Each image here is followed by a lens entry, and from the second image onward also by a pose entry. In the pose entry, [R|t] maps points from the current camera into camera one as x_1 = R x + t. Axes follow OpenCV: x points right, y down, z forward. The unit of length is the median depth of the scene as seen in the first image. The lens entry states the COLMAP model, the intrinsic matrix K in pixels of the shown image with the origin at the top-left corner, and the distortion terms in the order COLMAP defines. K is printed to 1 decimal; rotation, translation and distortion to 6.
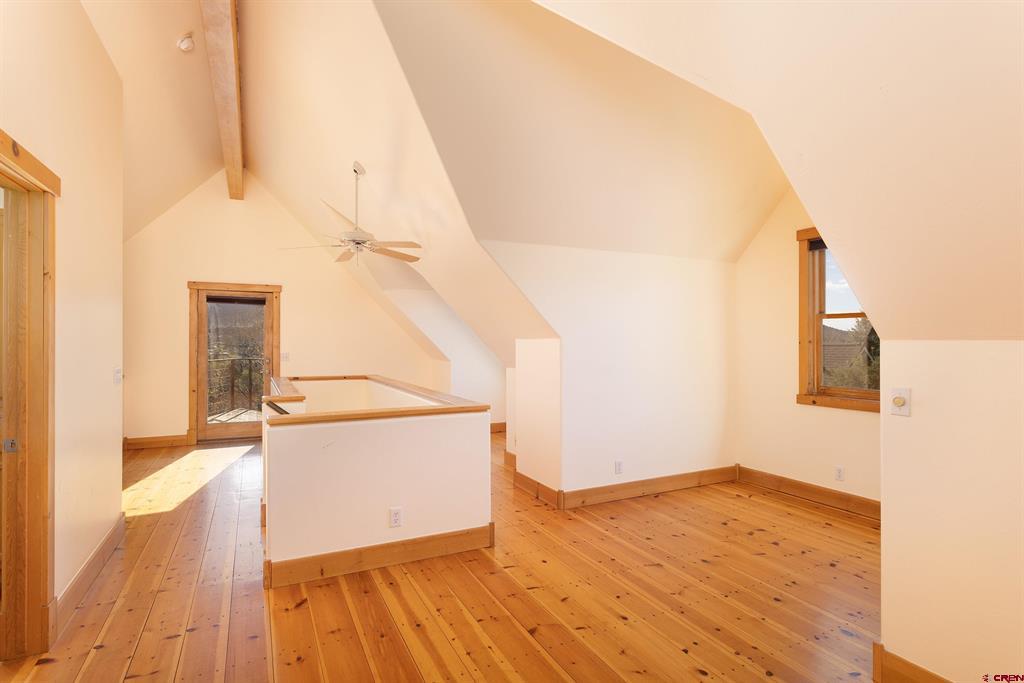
lens RADIAL K [[498.1, 0, 512.0], [0, 498.1, 341.5], [0, 0, 1]] dist [0.000747, -0.000318]
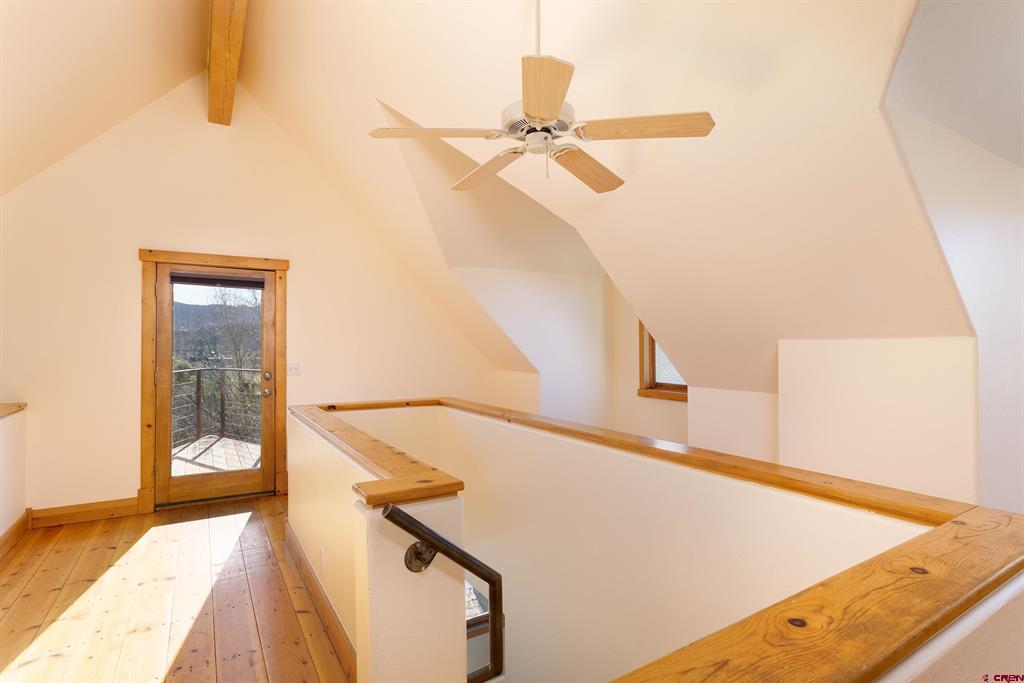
lens RADIAL K [[498.1, 0, 512.0], [0, 498.1, 341.5], [0, 0, 1]] dist [0.000747, -0.000318]
pose [[0.996959, -0.003710, 0.077841, -0.233236], [0.004204, 0.999972, -0.006189, -0.000143], [-0.077816, 0.006498, 0.996947, 0.341468]]
